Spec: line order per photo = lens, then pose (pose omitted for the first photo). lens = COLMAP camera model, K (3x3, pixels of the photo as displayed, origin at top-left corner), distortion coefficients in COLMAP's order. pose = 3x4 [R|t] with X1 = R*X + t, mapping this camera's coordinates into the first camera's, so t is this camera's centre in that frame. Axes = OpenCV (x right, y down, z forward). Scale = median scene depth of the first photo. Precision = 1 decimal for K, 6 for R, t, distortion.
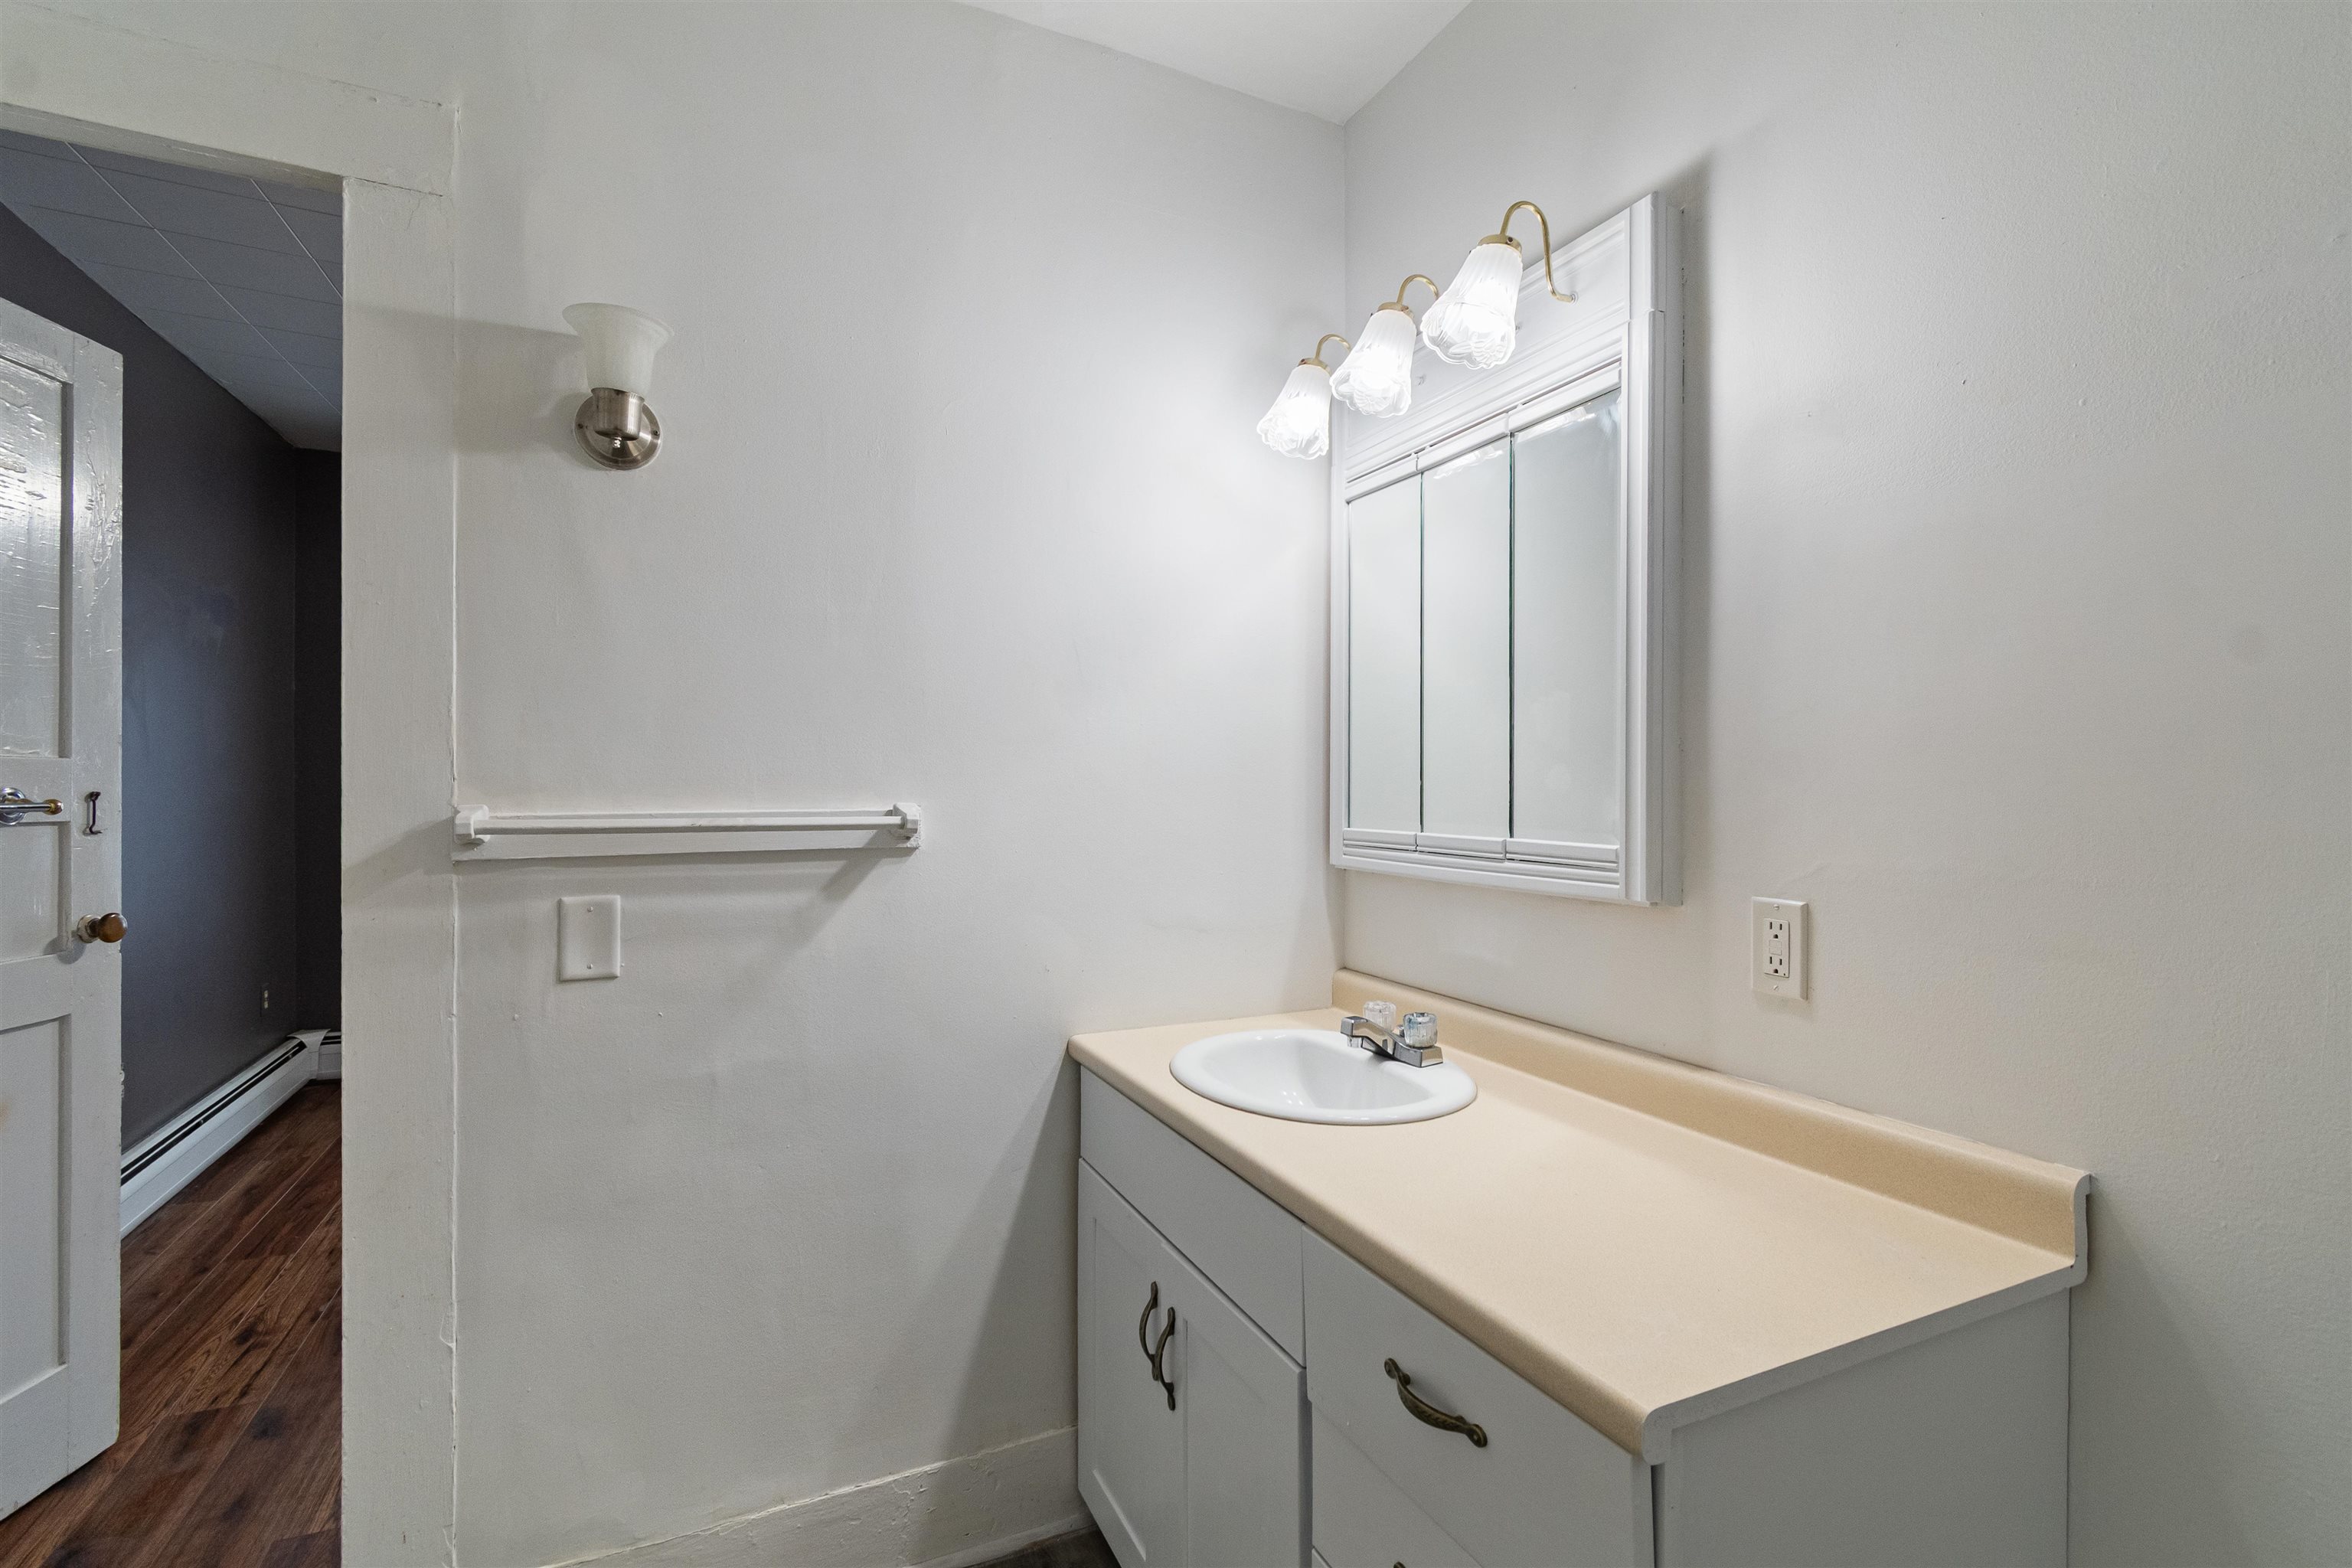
lens RADIAL K [[1051.4, 0, 1176.0], [0, 1051.4, 784.0], [0, 0, 1]] dist [-0.001545, -0.000108]
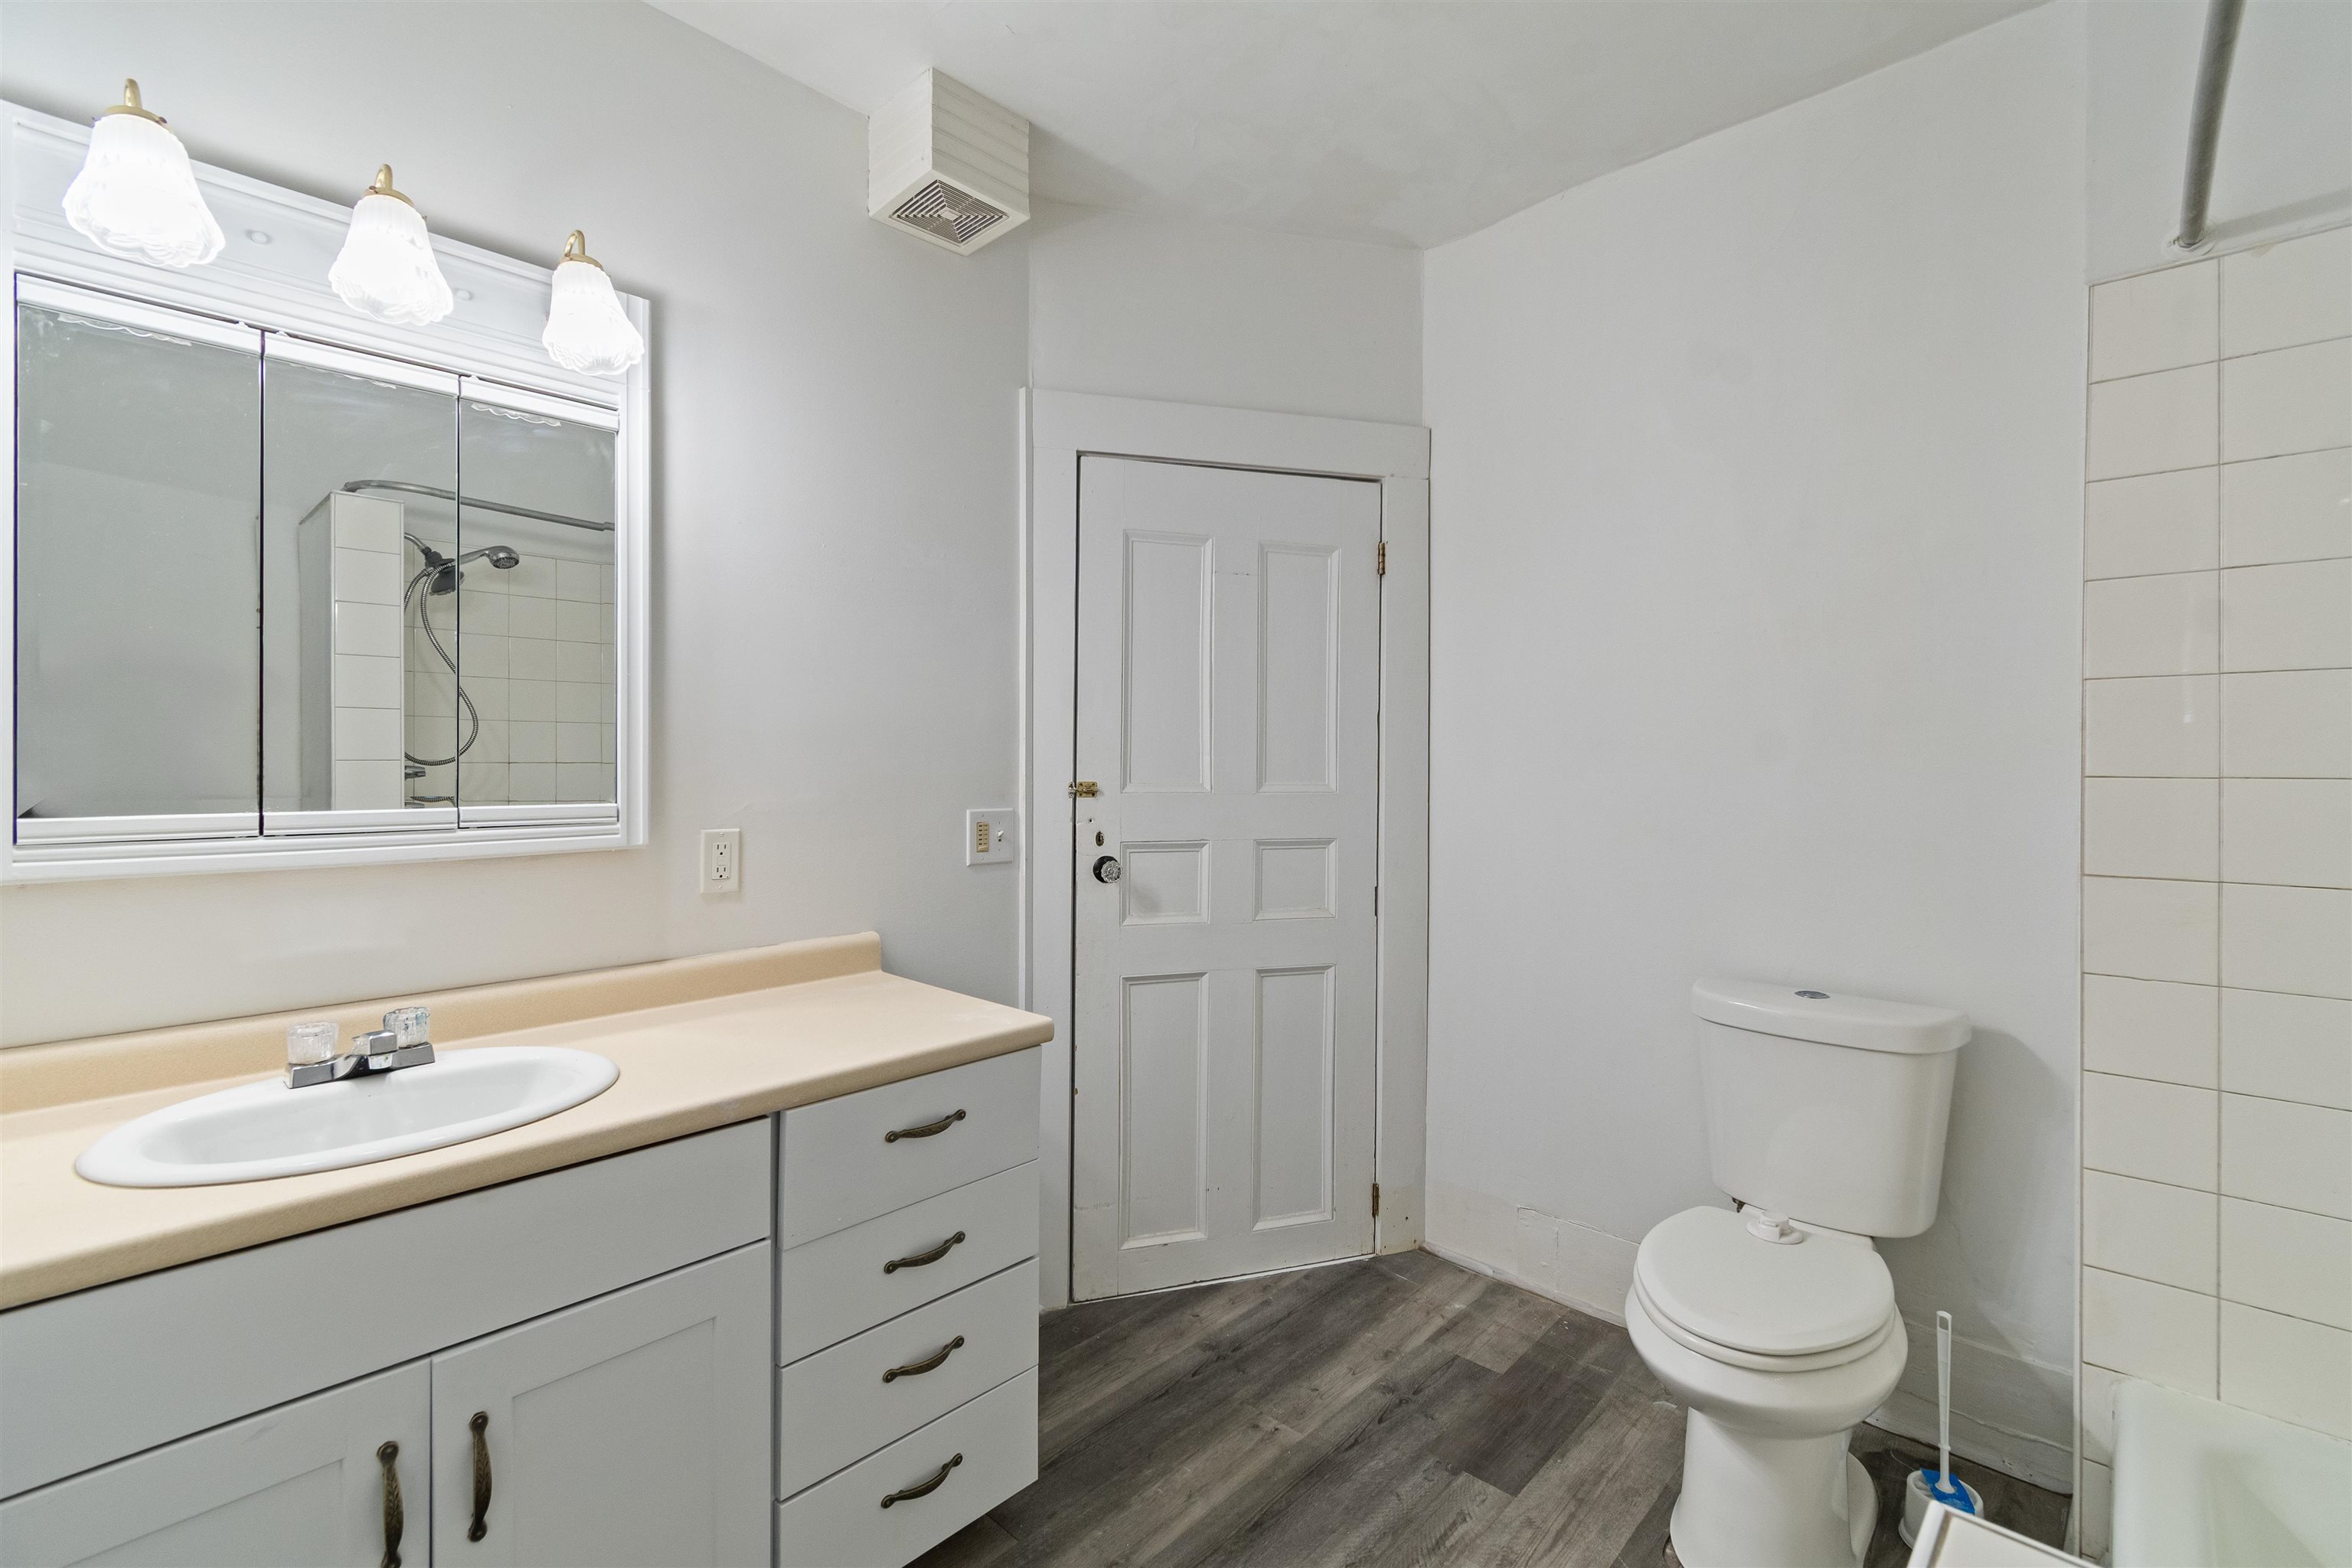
lens RADIAL K [[1021.3, 0, 1174.4], [0, 1021.3, 761.7], [0, 0, 1]] dist [-0.000421, -0.000044]
pose [[-0.363226, -0.002256, 0.931698, -1.029348], [-0.003679, 0.999993, 0.000987, 0.006981], [-0.931694, -0.003069, -0.363232, 0.900558]]
